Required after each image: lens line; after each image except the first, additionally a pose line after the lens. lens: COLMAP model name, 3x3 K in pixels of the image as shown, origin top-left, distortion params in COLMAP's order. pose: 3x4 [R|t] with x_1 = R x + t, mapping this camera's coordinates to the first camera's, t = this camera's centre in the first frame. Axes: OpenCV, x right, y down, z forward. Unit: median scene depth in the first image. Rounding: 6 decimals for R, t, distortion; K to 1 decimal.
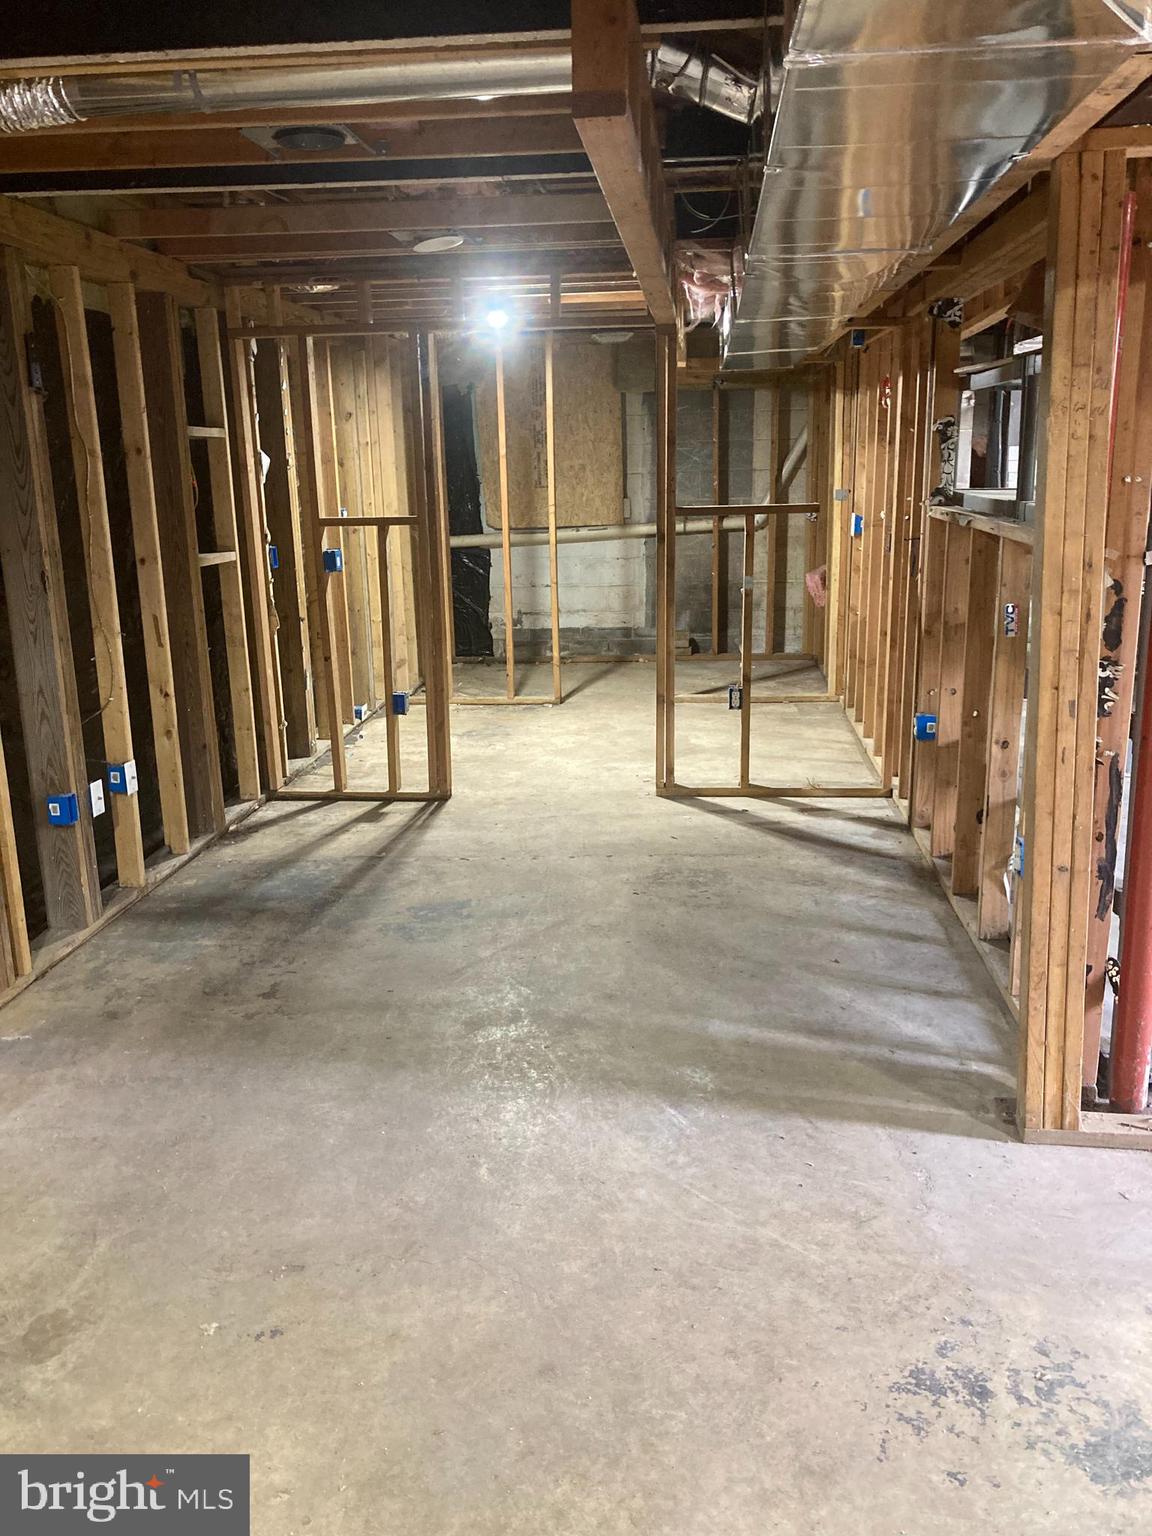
lens RADIAL K [[1244.7, 0, 576.0], [0, 1244.7, 768.0], [0, 0, 1]] dist [0.116530, -0.353821]
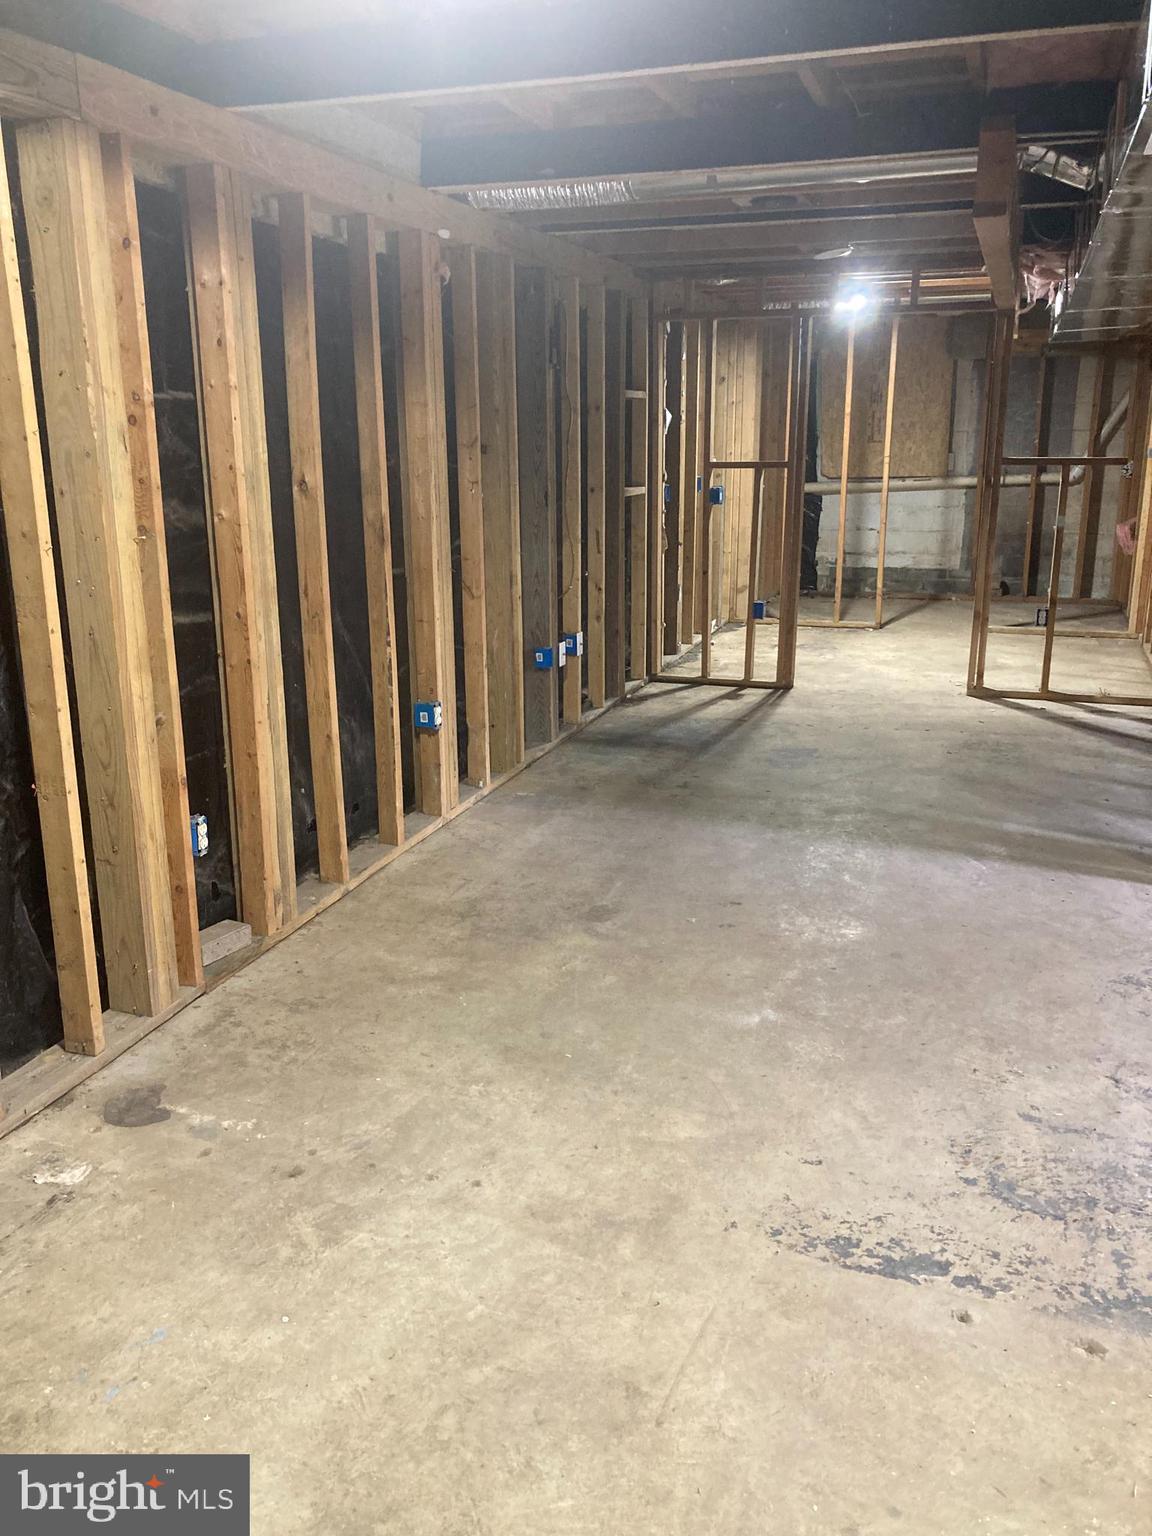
lens RADIAL K [[1252.7, 0, 508.1], [0, 1252.7, 801.2], [0, 0, 1]] dist [0.003720, -0.101198]
pose [[0.962370, 0.083024, -0.258750, -0.042692], [-0.068547, 0.995561, 0.064493, 0.079171], [0.262956, -0.044330, 0.963789, -0.308733]]
